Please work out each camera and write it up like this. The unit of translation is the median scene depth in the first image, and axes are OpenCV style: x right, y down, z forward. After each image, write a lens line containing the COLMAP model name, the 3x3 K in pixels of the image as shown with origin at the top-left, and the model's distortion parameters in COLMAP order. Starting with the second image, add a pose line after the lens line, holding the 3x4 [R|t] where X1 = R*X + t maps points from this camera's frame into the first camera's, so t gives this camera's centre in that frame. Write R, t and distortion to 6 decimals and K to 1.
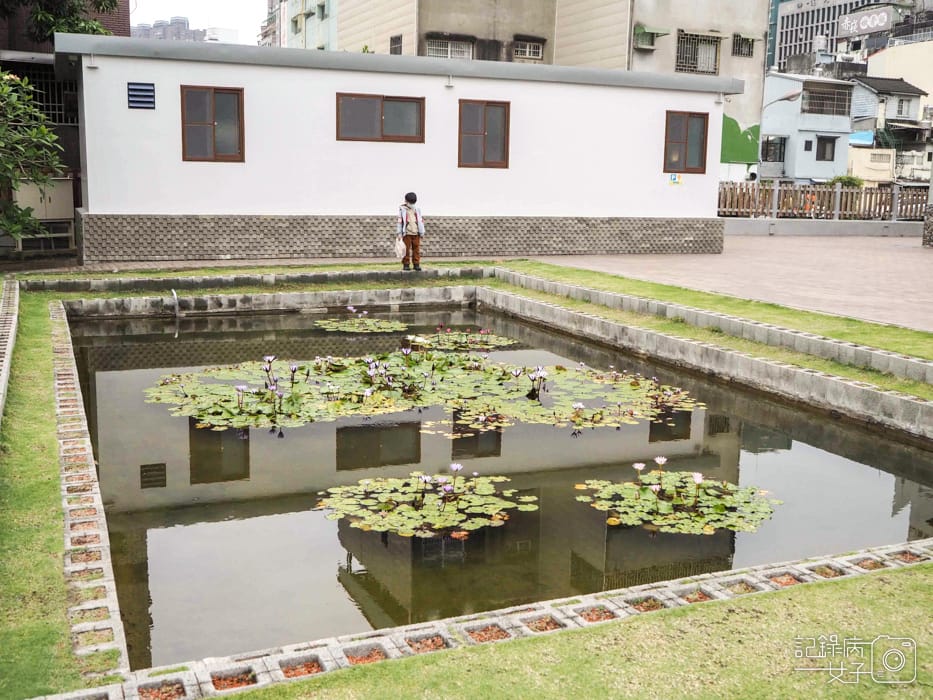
lens RADIAL K [[987.8, 0, 433.1], [0, 987.8, 350.0], [0, 0, 1]] dist [-0.017671, -0.029858]
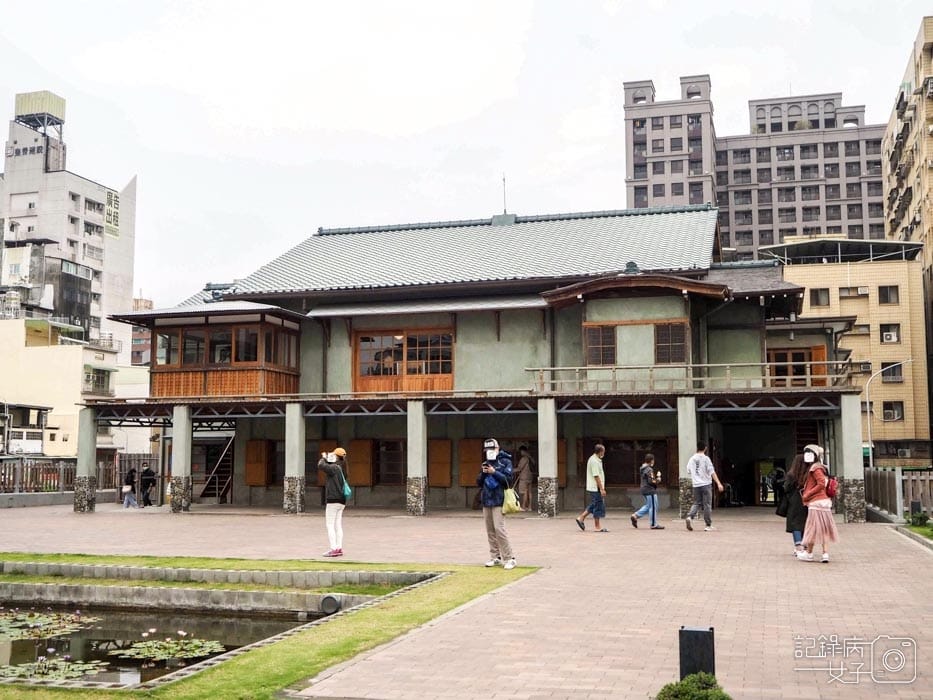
lens RADIAL K [[1062.8, 0, 466.5], [0, 1062.8, 350.0], [0, 0, 1]] dist [0.002174, -0.017908]
pose [[0.608300, 0.063800, 0.791139, -0.331641], [0.146119, 0.970726, -0.190632, 0.024641], [-0.780142, 0.231562, 0.581170, -0.220224]]
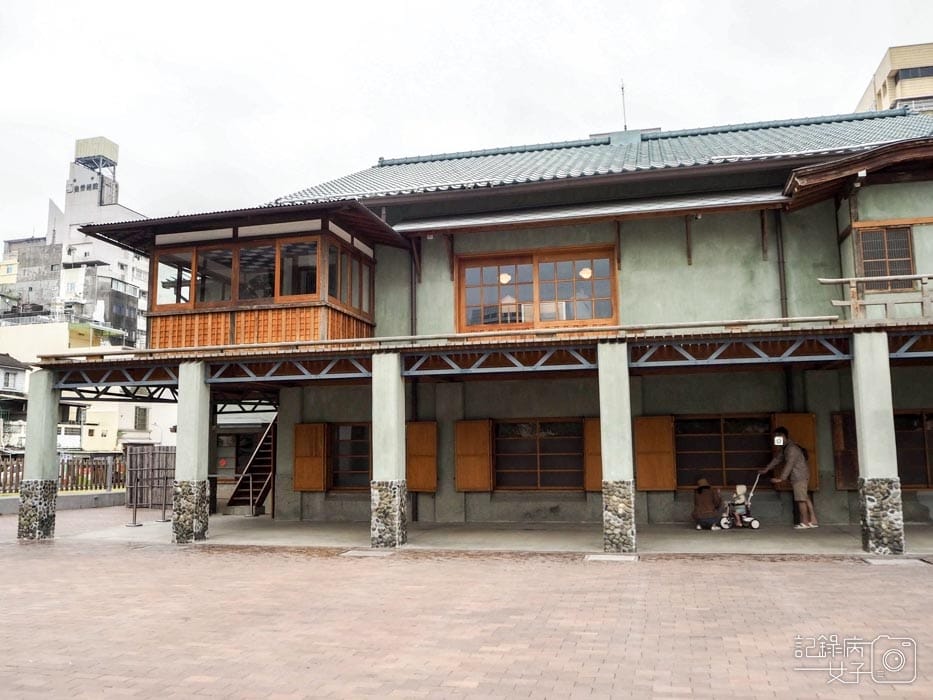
lens RADIAL K [[799.9, 0, 462.9], [0, 799.9, 347.3], [0, 0, 1]] dist [-0.053714, 0.024857]
pose [[0.581198, 0.082344, 0.809585, 0.287164], [0.158592, 0.964330, -0.211936, -0.093478], [-0.798159, 0.251571, 0.547408, 0.532367]]
